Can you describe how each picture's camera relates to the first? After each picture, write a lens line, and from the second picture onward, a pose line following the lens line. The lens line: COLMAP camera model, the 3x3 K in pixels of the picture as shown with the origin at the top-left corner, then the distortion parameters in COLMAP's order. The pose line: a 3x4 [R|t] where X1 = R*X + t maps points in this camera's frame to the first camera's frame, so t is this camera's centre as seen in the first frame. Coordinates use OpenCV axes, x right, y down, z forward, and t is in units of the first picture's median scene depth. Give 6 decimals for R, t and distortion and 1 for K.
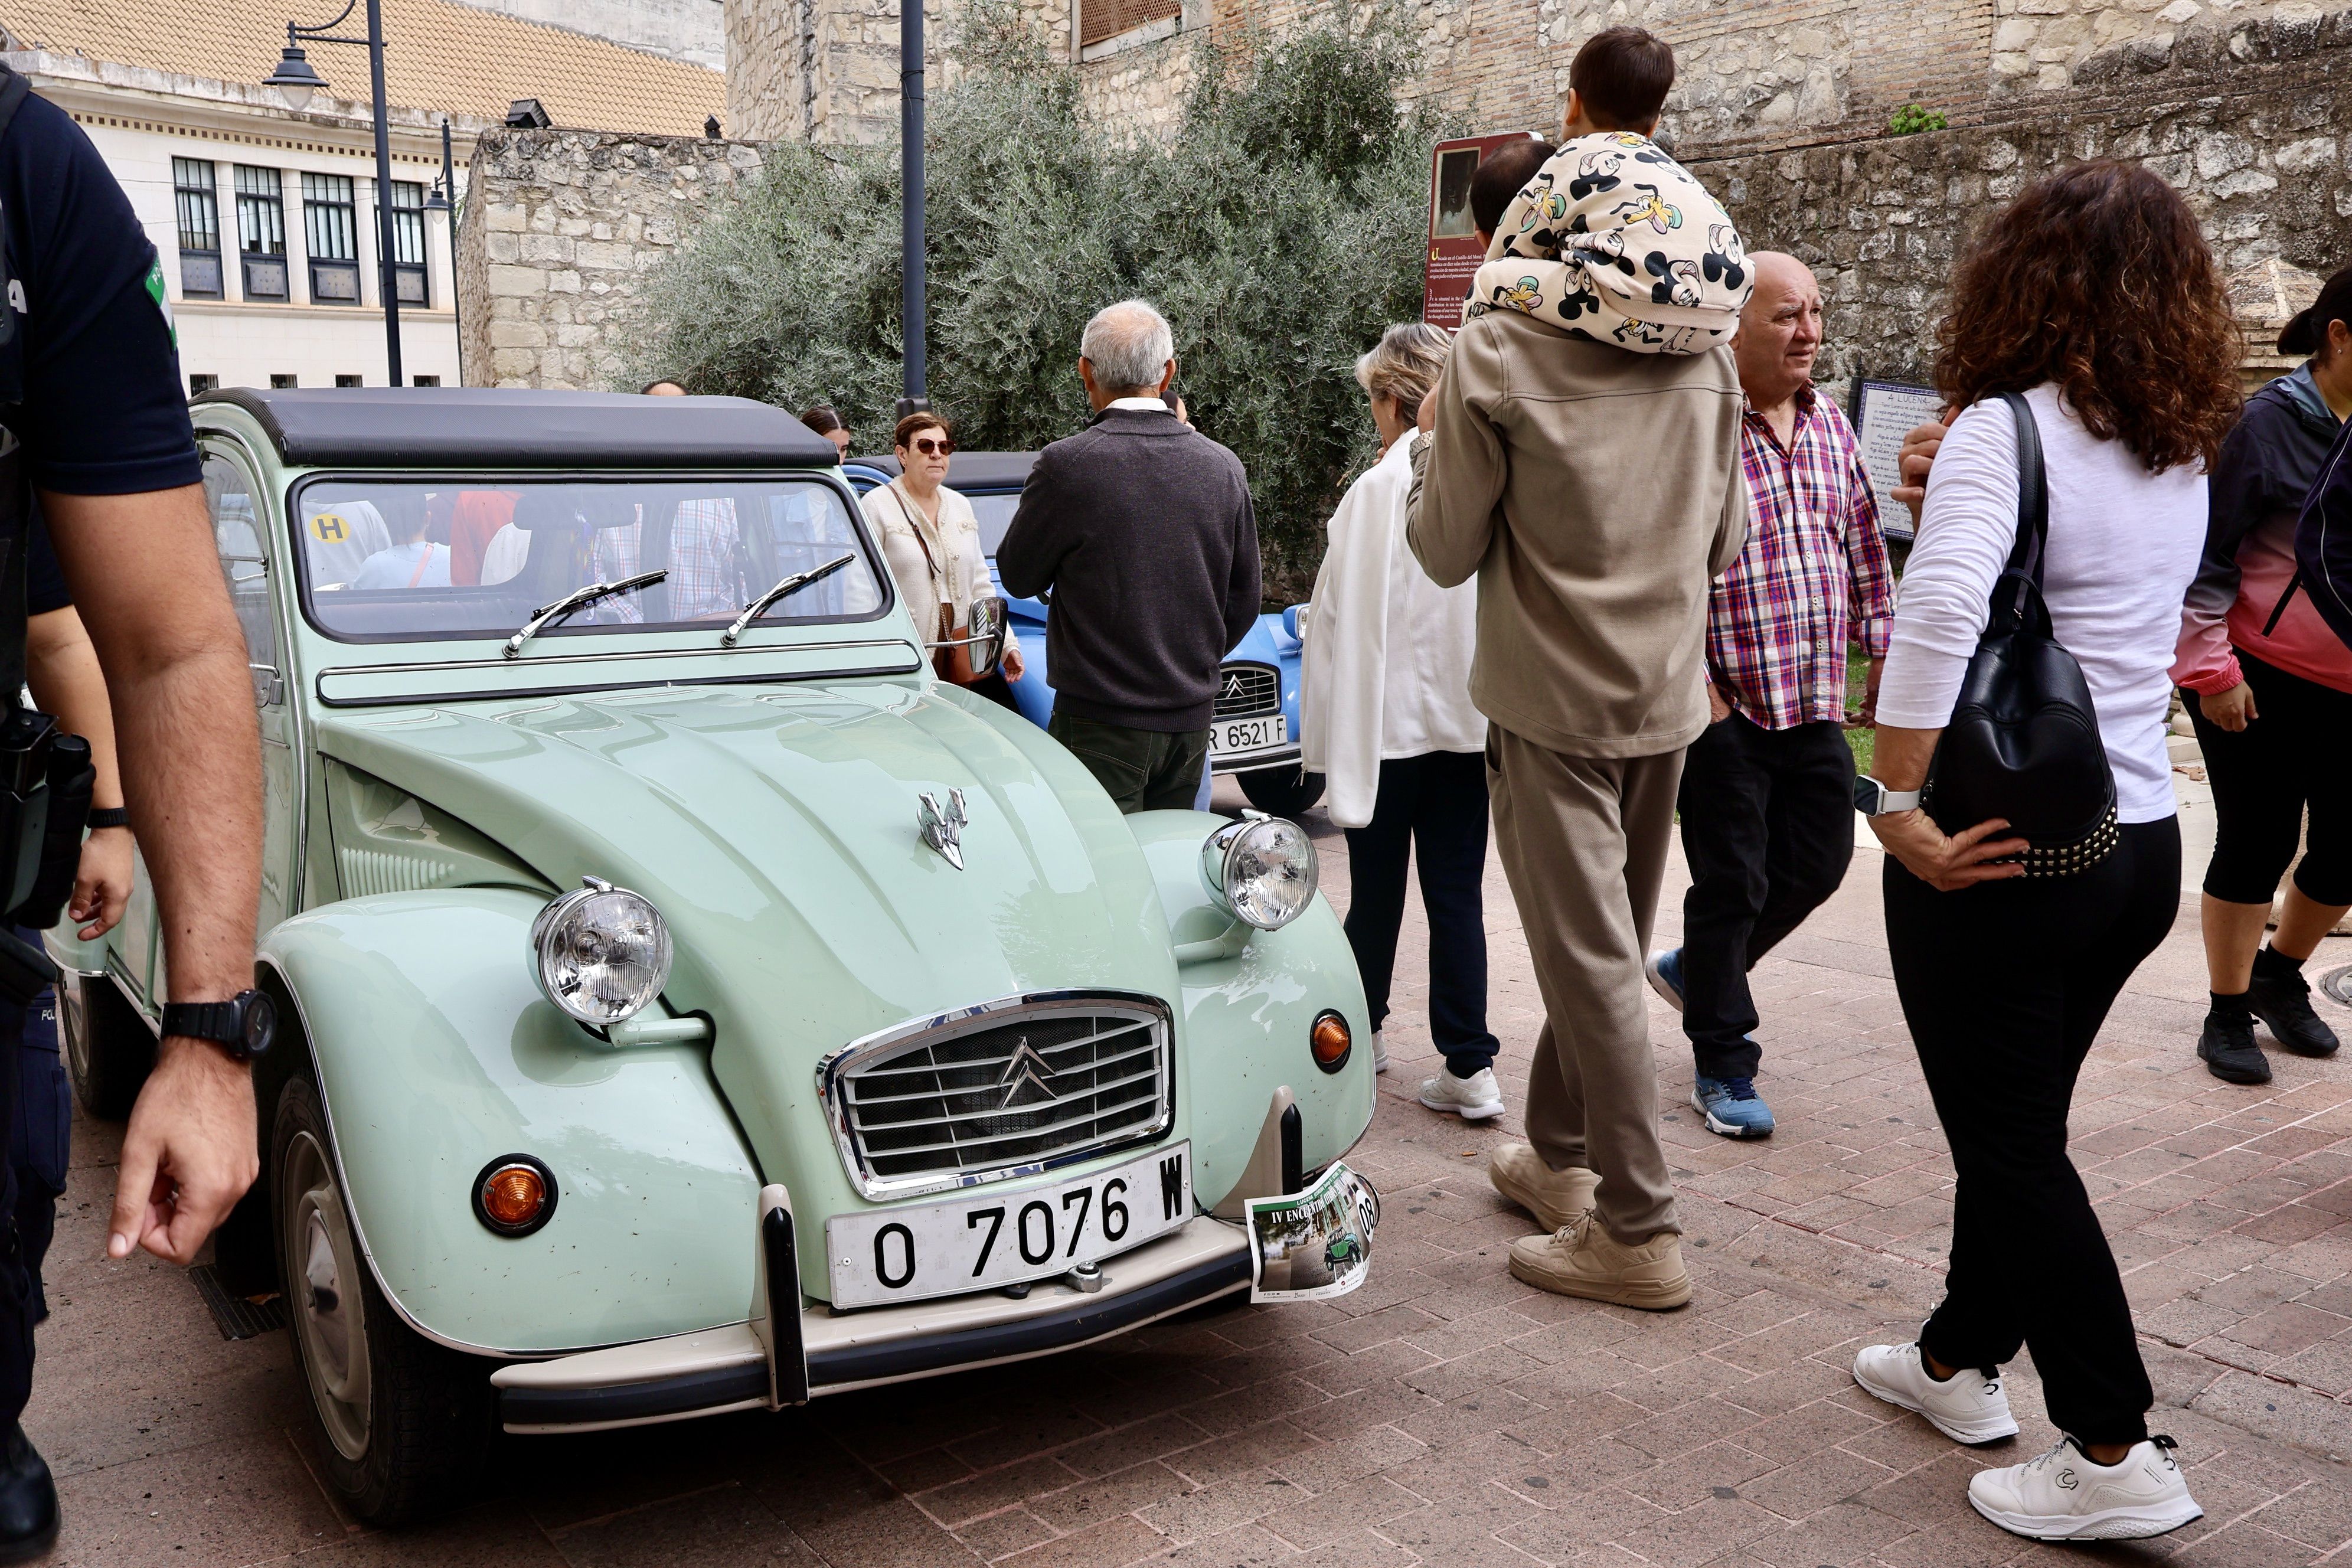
lens RADIAL K [[2077.2, 0, 1176.0], [0, 2077.2, 784.0], [0, 0, 1]] dist [0.008476, 0.004738]
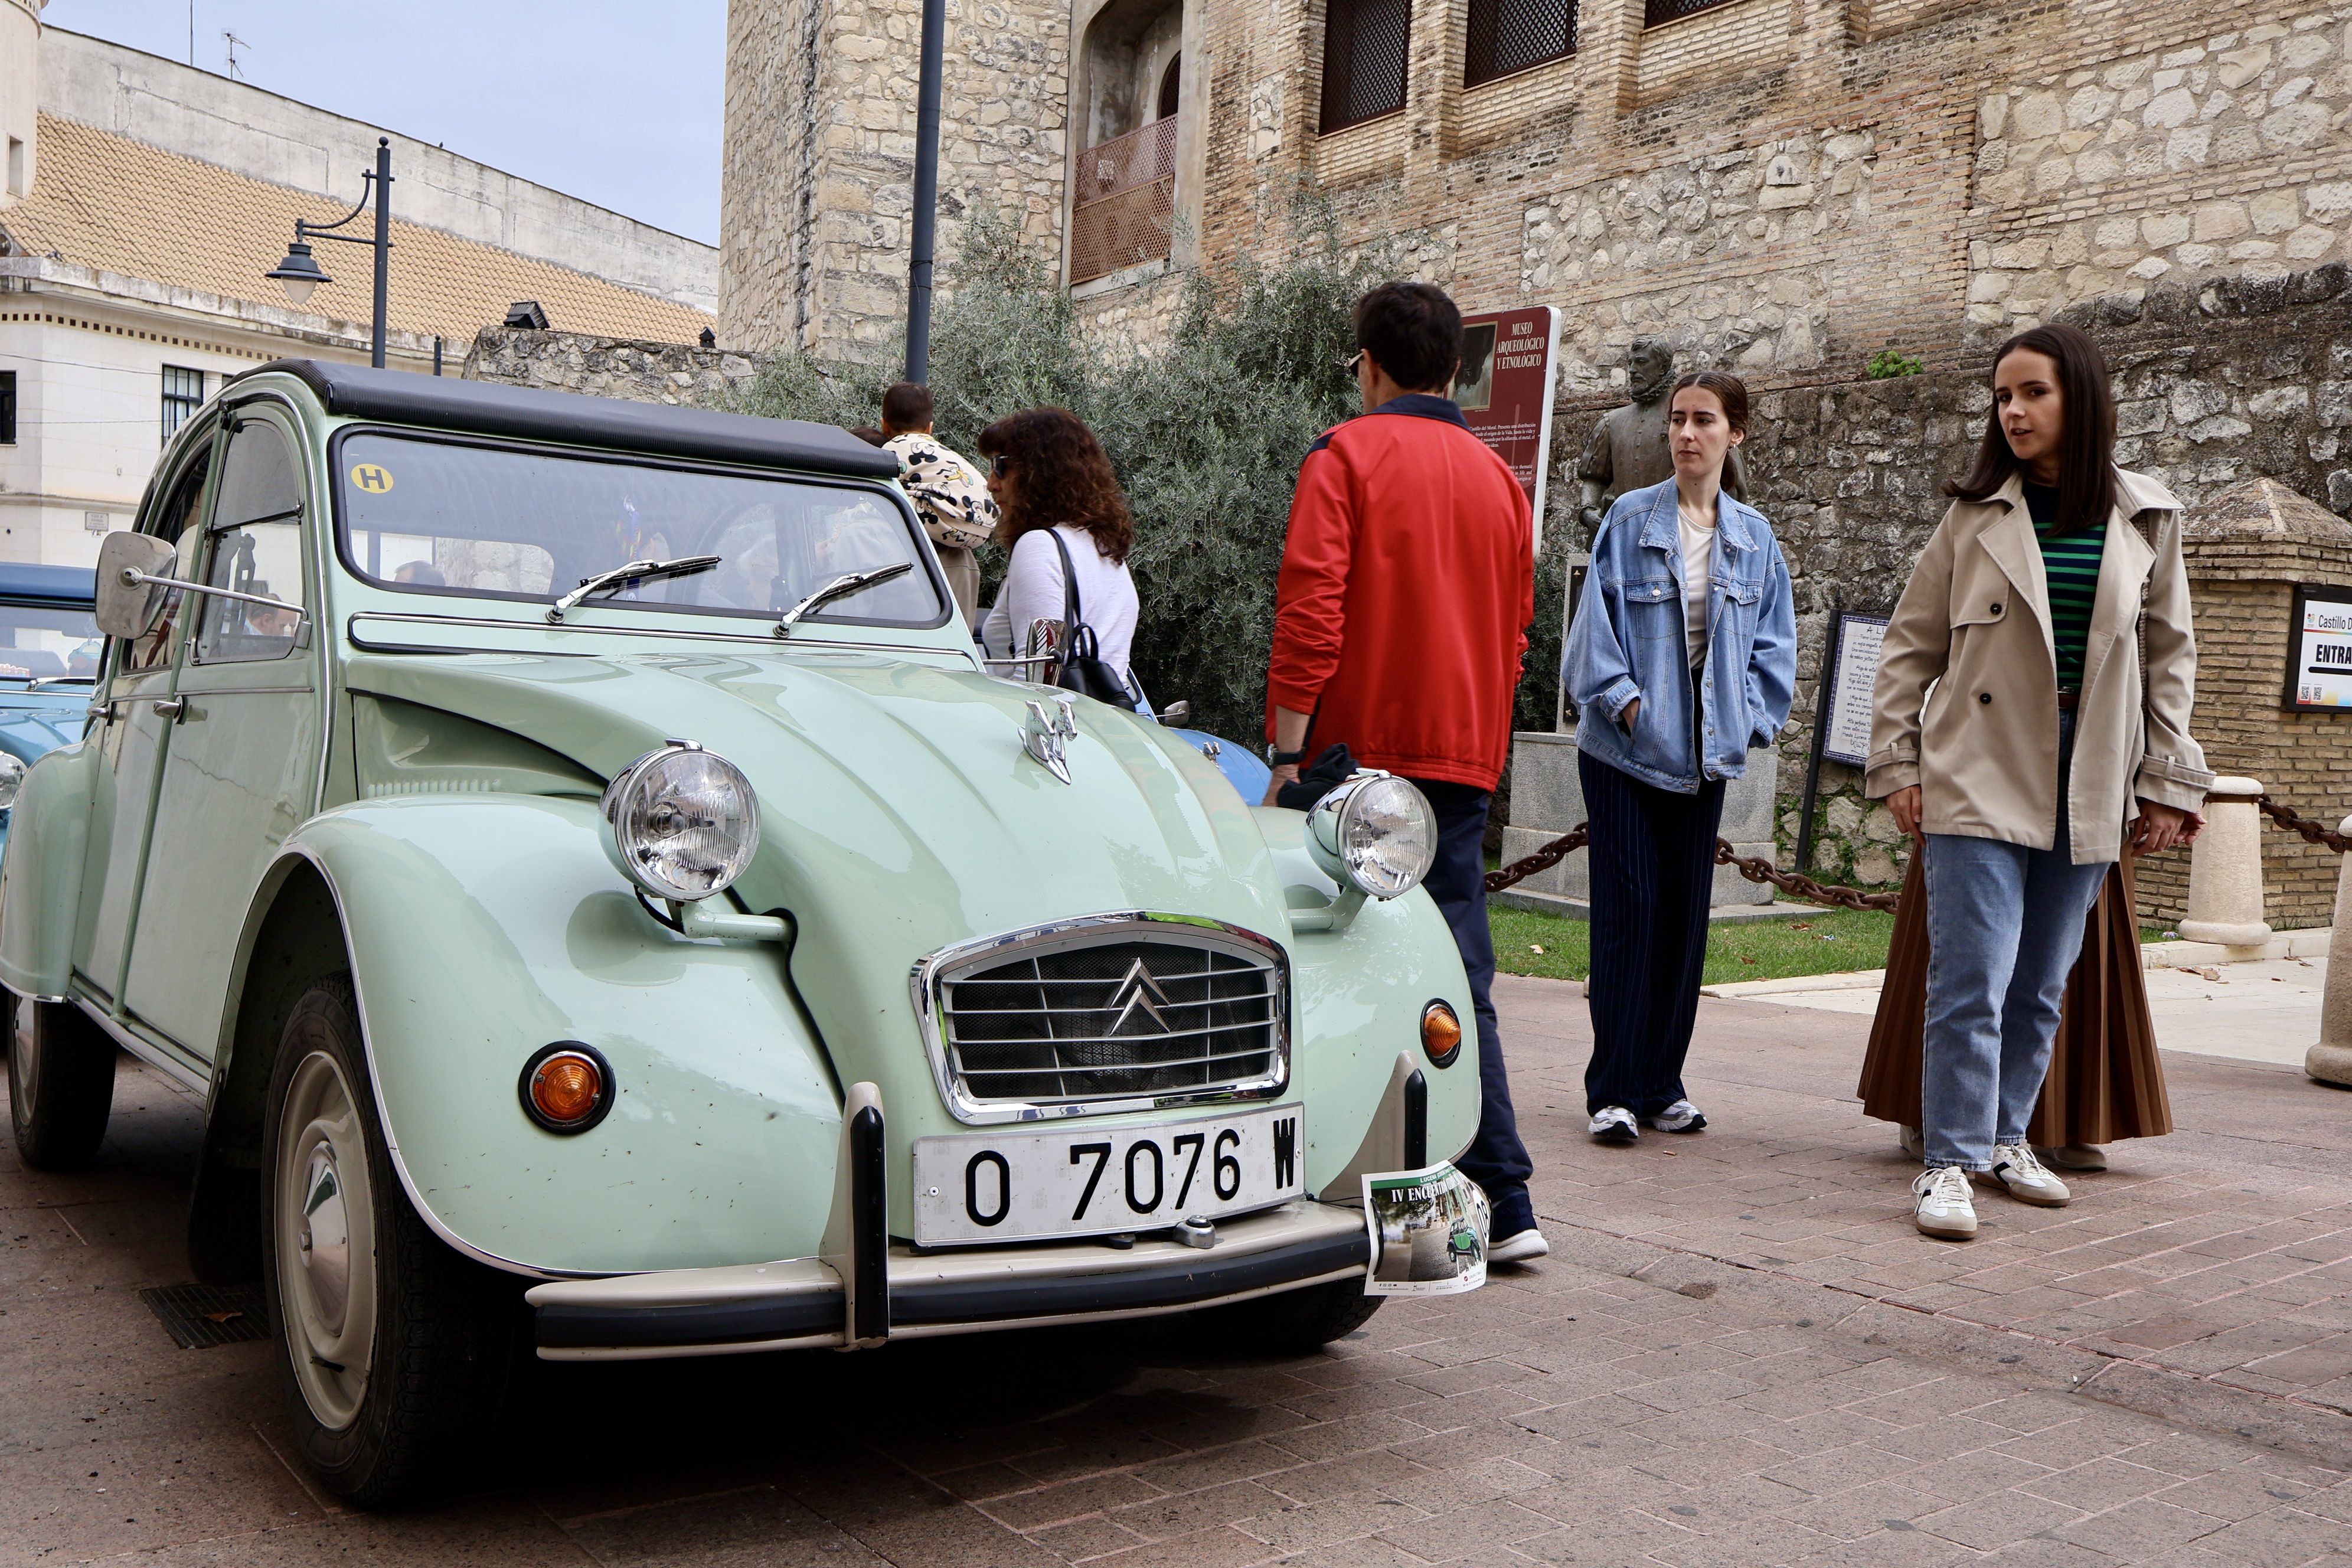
lens RADIAL K [[2075.3, 0, 1167.2], [0, 2075.3, 797.4], [0, 0, 1]] dist [0.005383, 0.008680]
pose [[0.998930, 0.041241, 0.020912, -0.015913], [-0.038462, 0.992110, -0.119321, 0.030992], [-0.025668, 0.118389, 0.992635, 0.019535]]
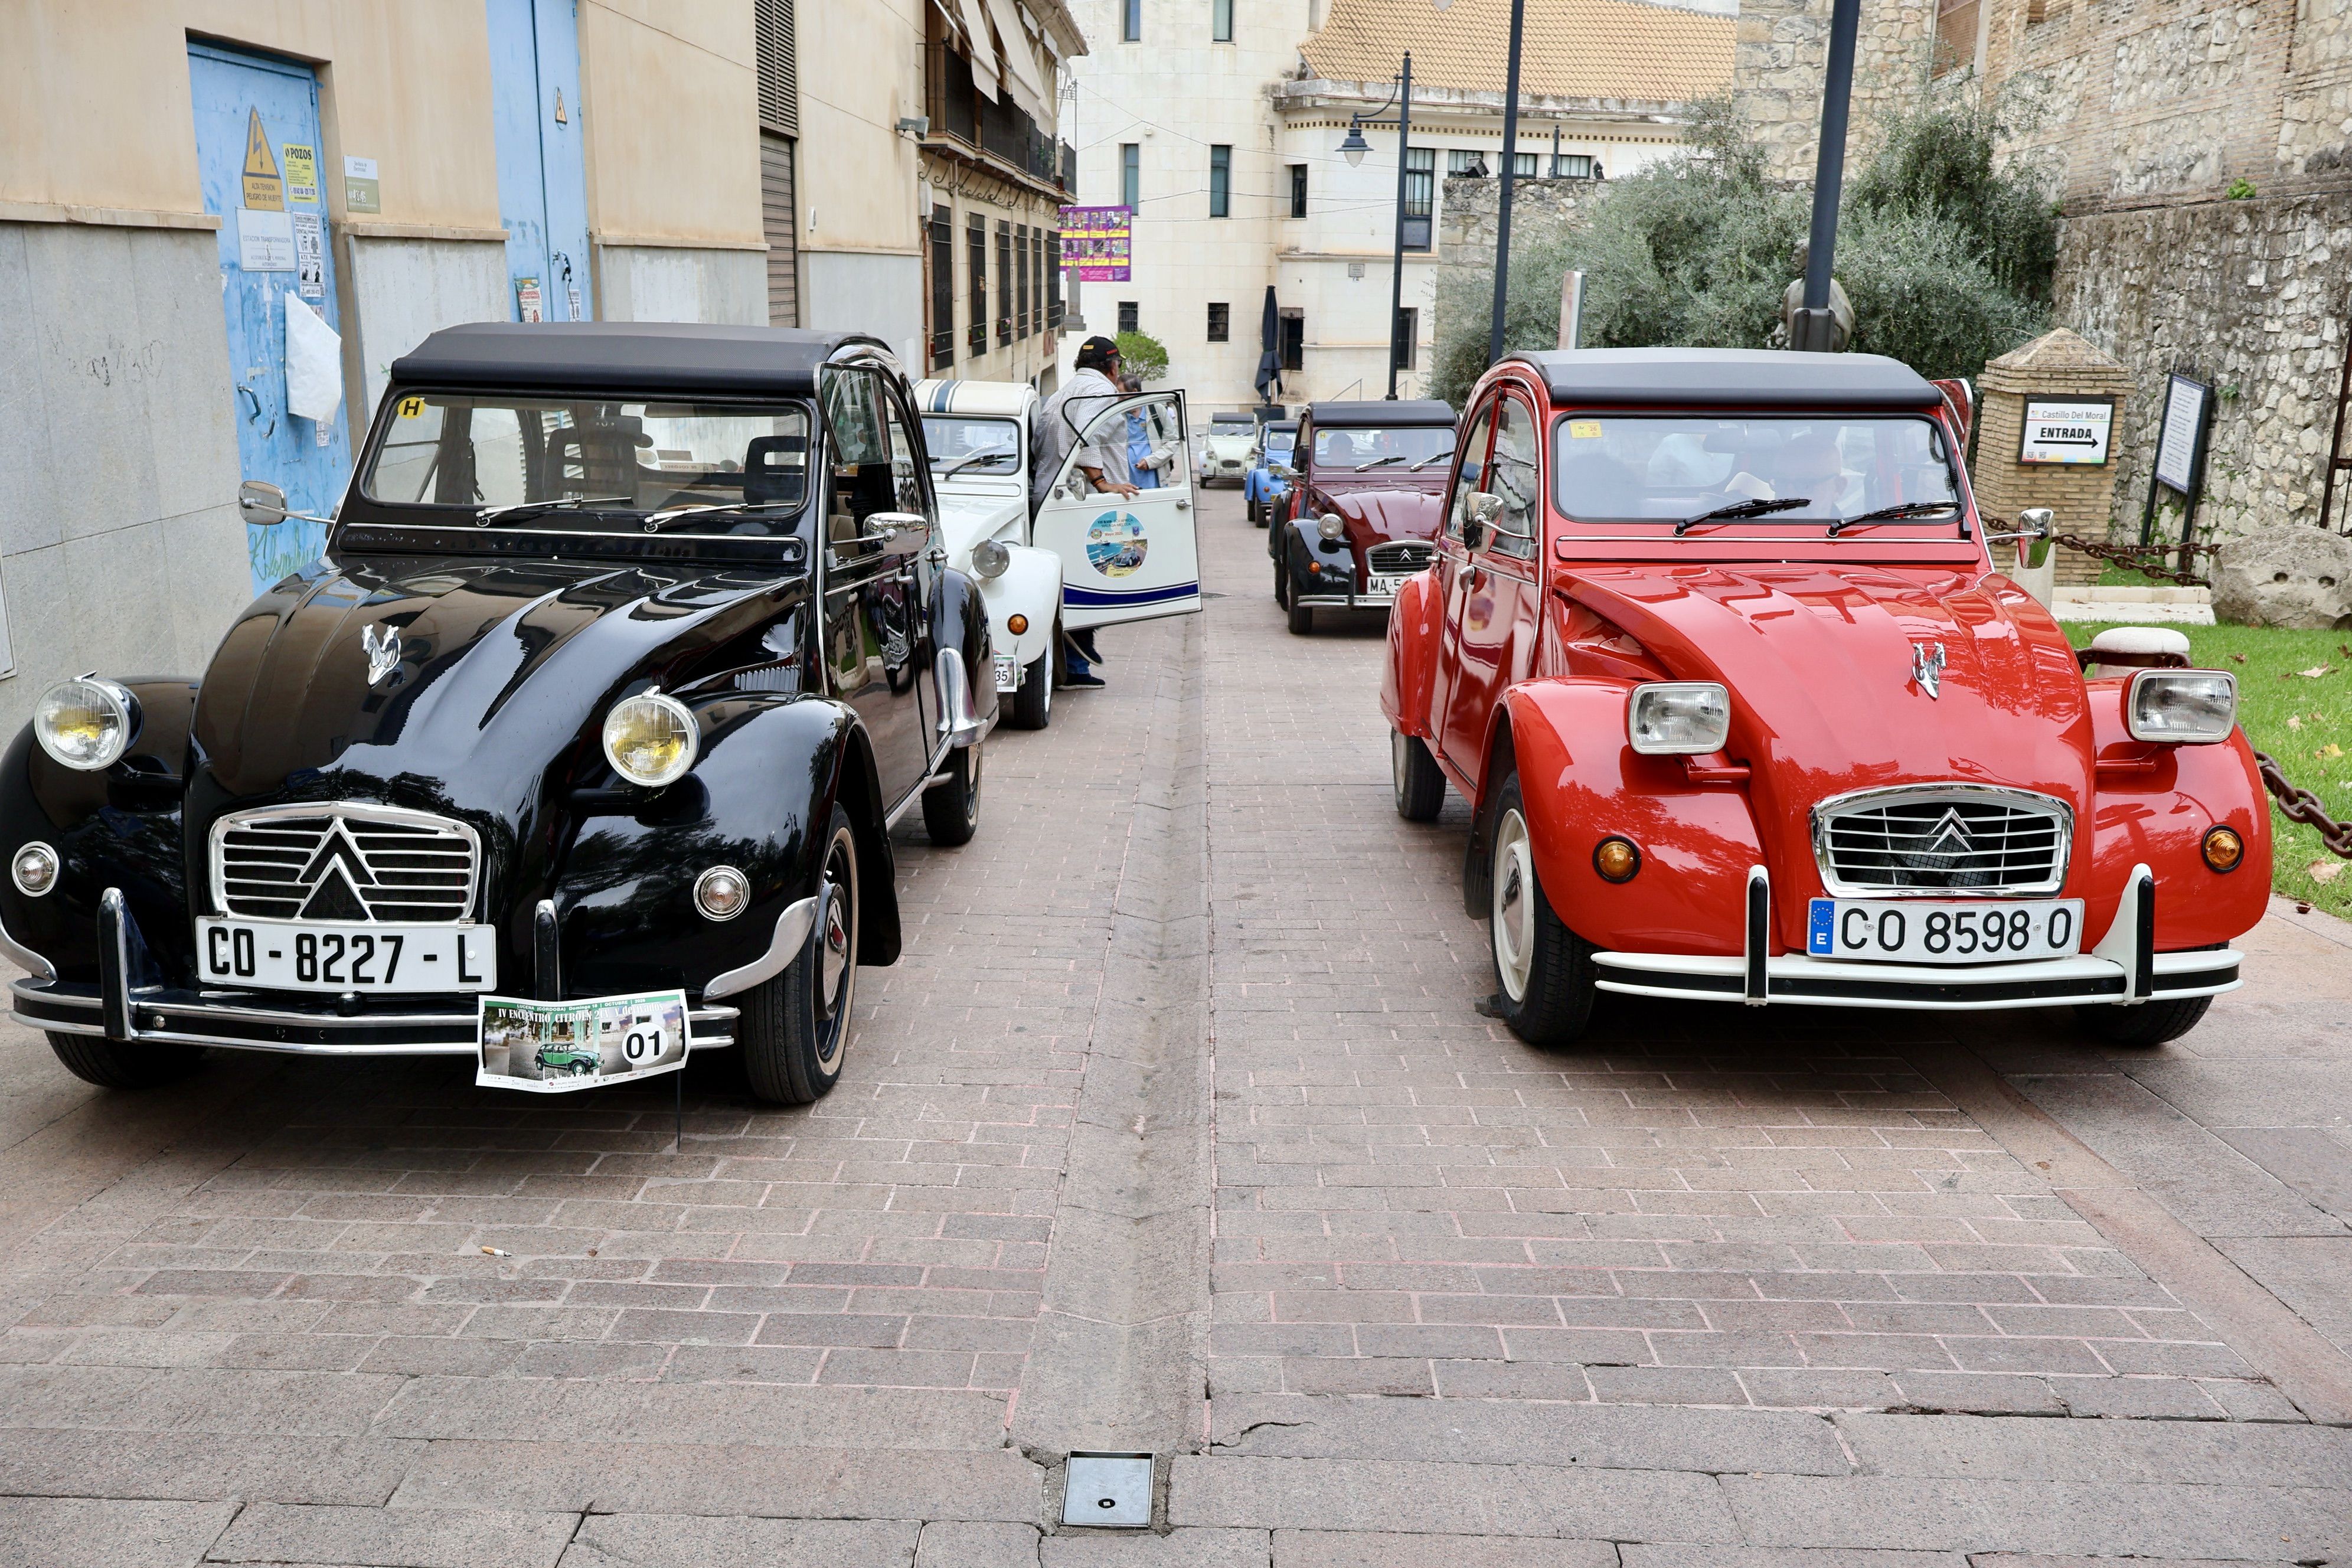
lens RADIAL K [[2075.3, 0, 1167.2], [0, 2075.3, 797.4], [0, 0, 1]] dist [0.005383, 0.008680]
pose [[0.809941, 0.150124, -0.566973, 0.692113], [-0.121016, 0.988661, 0.088905, 0.054651], [0.573891, -0.003395, 0.818924, -0.626971]]
